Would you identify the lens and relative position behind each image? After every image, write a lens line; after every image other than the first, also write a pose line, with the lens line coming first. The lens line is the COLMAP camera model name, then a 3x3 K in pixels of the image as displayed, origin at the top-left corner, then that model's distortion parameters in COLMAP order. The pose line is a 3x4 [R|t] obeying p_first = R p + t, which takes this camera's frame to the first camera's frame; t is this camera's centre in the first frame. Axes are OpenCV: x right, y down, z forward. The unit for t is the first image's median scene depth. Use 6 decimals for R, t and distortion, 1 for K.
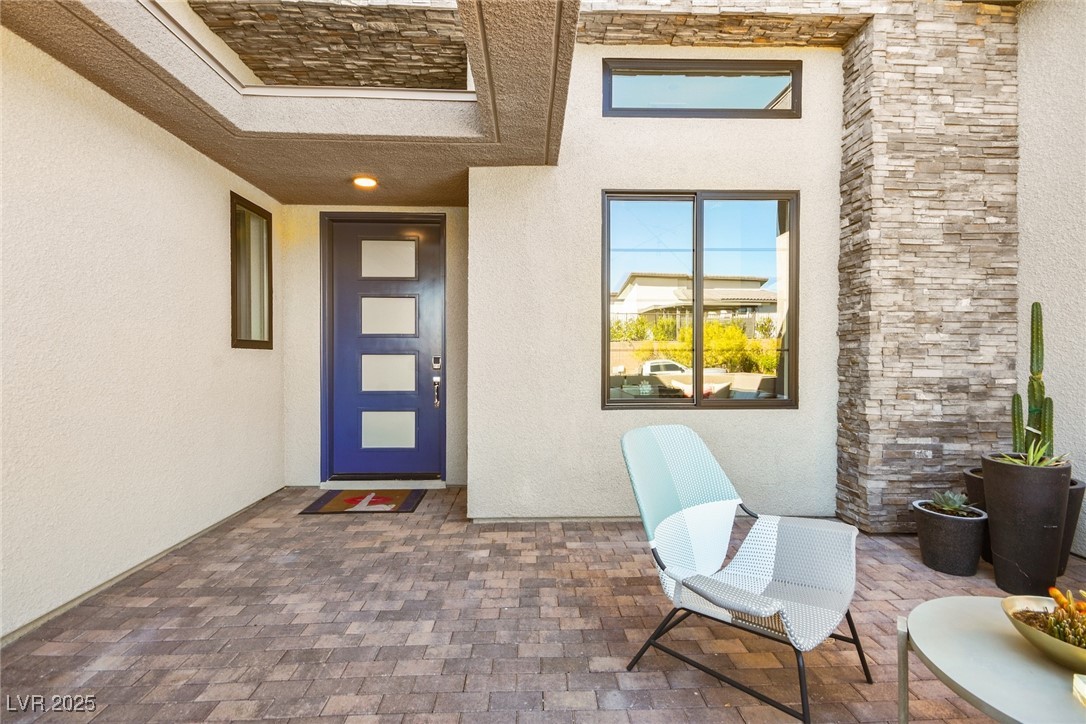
lens RADIAL K [[480.5, 0, 543.4], [0, 480.5, 360.5], [0, 0, 1]] dist [0.010951, -0.007344]
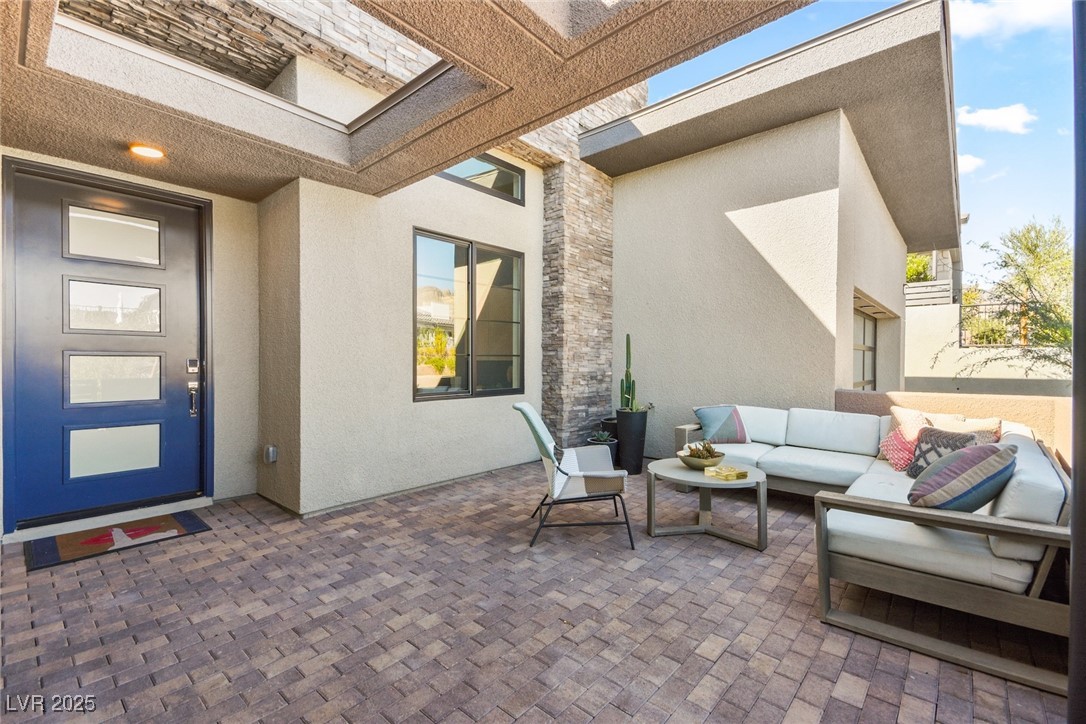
lens RADIAL K [[476.8, 0, 547.5], [0, 476.8, 360.6], [0, 0, 1]] dist [0.011854, 0.000124]
pose [[0.676013, 0.002900, 0.736884, -0.579396], [0.003607, 0.999967, -0.007244, 0.005438], [-0.736881, 0.007555, 0.675981, -0.096599]]
